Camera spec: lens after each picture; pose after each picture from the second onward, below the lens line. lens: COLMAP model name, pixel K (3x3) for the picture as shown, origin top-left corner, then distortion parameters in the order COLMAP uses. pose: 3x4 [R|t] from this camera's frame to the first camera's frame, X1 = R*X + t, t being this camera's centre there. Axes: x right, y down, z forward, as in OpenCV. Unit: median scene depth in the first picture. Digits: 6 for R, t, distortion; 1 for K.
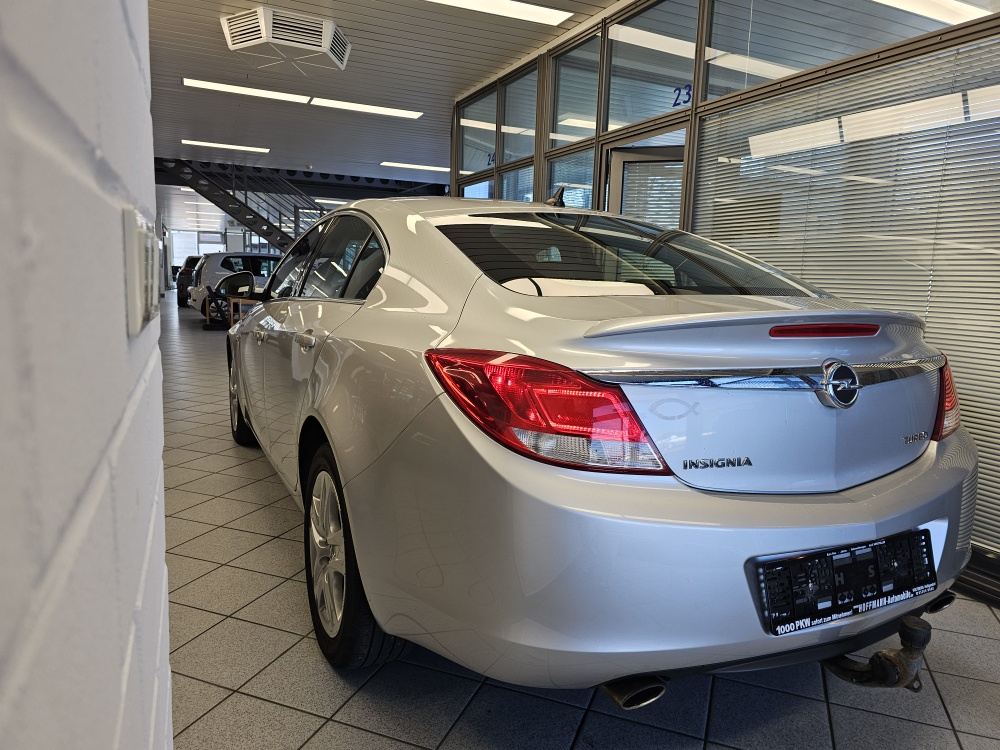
lens RADIAL K [[682.4, 0, 498.1], [0, 682.4, 370.0], [0, 0, 1]] dist [0.038483, -0.044232]
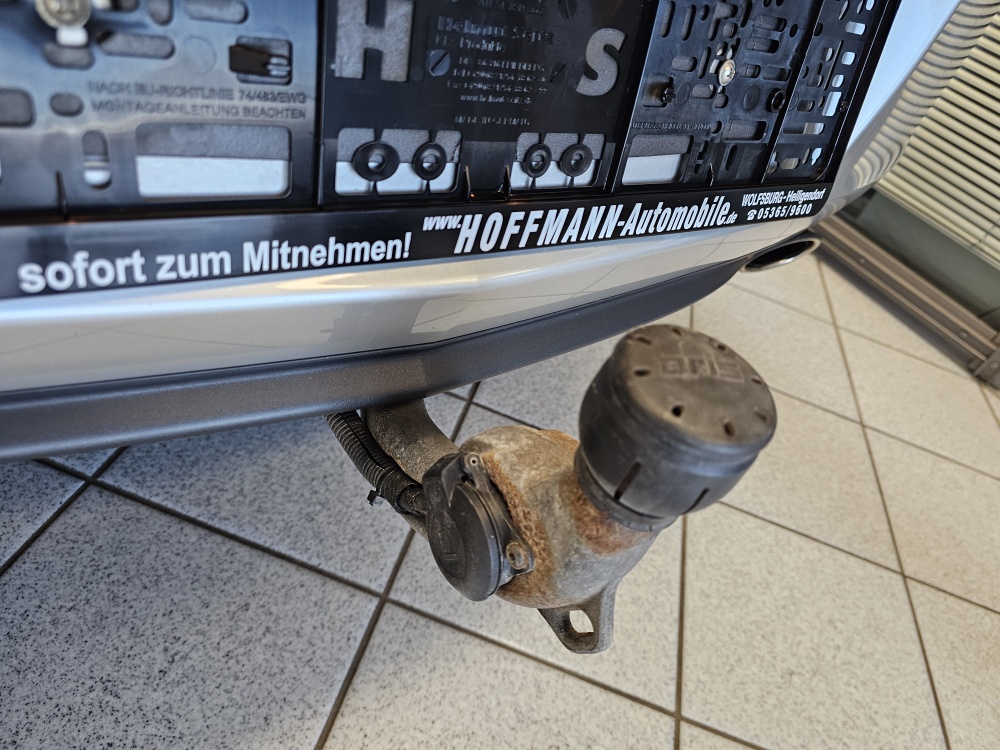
lens RADIAL K [[682.4, 0, 498.1], [0, 682.4, 370.0], [0, 0, 1]] dist [0.038483, -0.044232]
pose [[0.960759, 0.112889, 0.253373, 0.297875], [-0.235982, 0.812734, 0.532706, 0.166795], [-0.145789, -0.571593, 0.807482, 0.501279]]
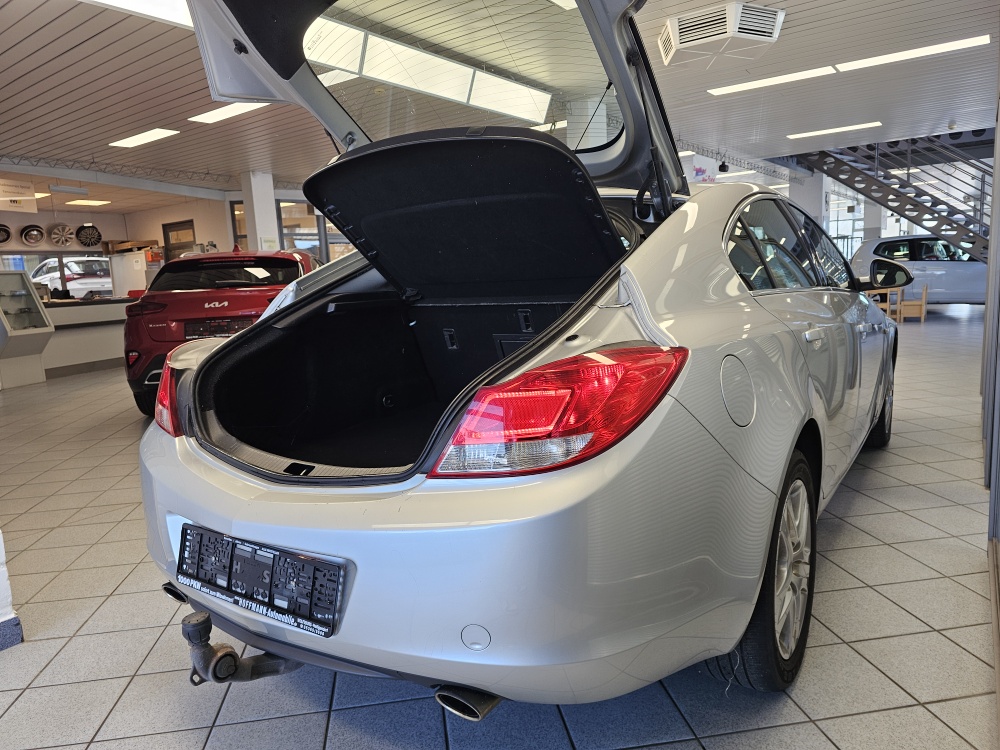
lens RADIAL K [[680.4, 0, 506.5], [0, 680.4, 384.8], [0, 0, 1]] dist [0.007363, -0.002760]
pose [[0.485526, 0.083509, -0.870225, 0.950275], [-0.051510, 0.996430, 0.066880, -0.037075], [0.872704, 0.012354, 0.488094, 0.513629]]
